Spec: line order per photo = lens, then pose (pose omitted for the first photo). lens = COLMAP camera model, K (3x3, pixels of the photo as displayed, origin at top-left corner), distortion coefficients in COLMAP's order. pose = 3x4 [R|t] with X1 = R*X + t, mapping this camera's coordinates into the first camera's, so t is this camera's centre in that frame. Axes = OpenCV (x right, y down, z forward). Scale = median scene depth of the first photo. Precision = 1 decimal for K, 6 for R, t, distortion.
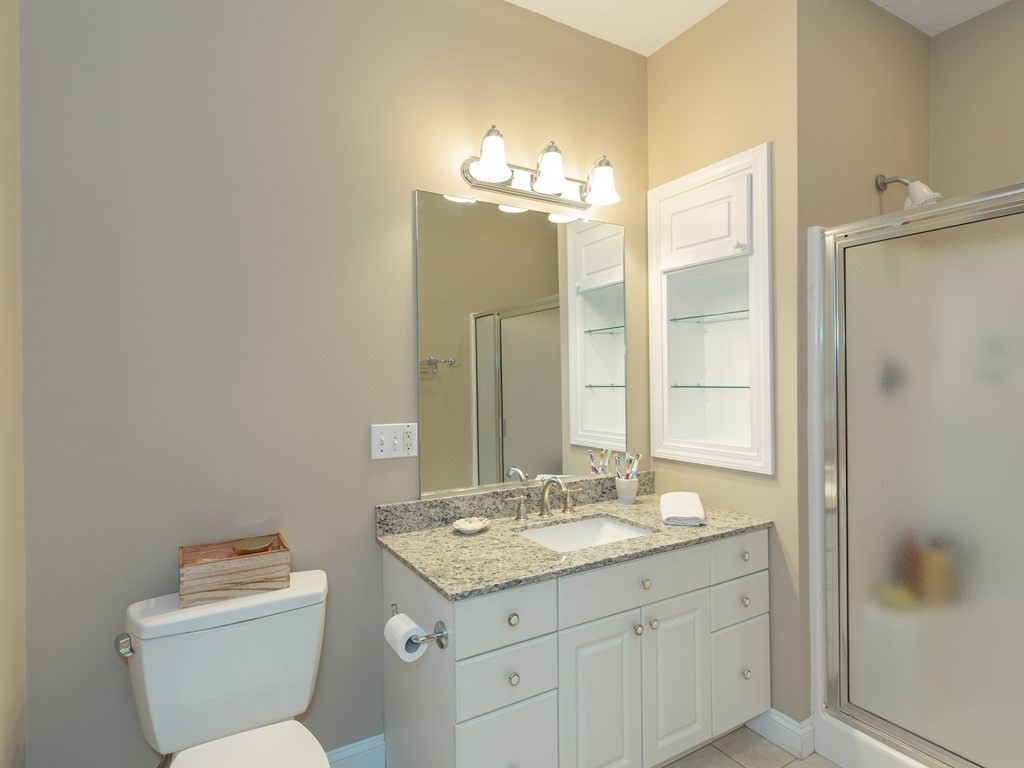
lens RADIAL K [[528.5, 0, 510.8], [0, 528.5, 385.5], [0, 0, 1]] dist [0.004762, -0.002730]
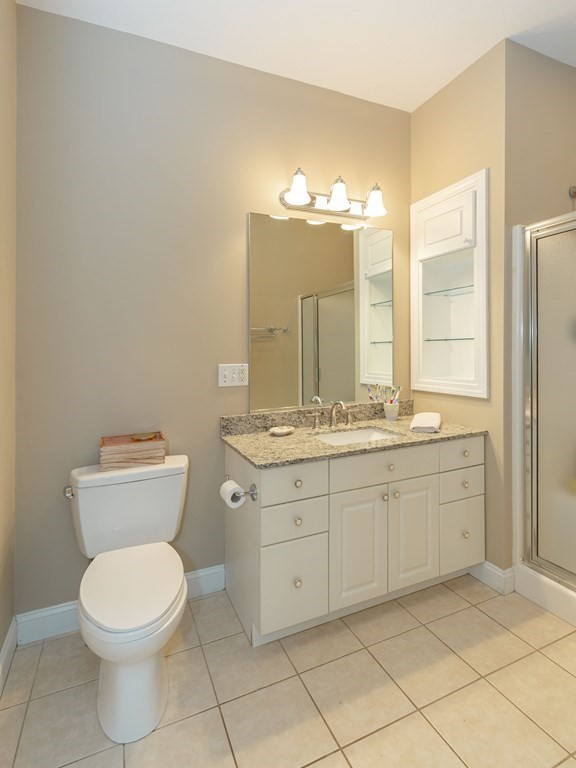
lens RADIAL K [[396.4, 0, 299.2], [0, 396.4, 347.4], [0, 0, 1]] dist [0.004762, -0.002730]
pose [[0.992405, -0.004656, -0.122923, 0.116733], [0.002232, 0.999800, -0.019850, 0.048861], [0.122991, 0.019424, 0.992218, -0.127276]]
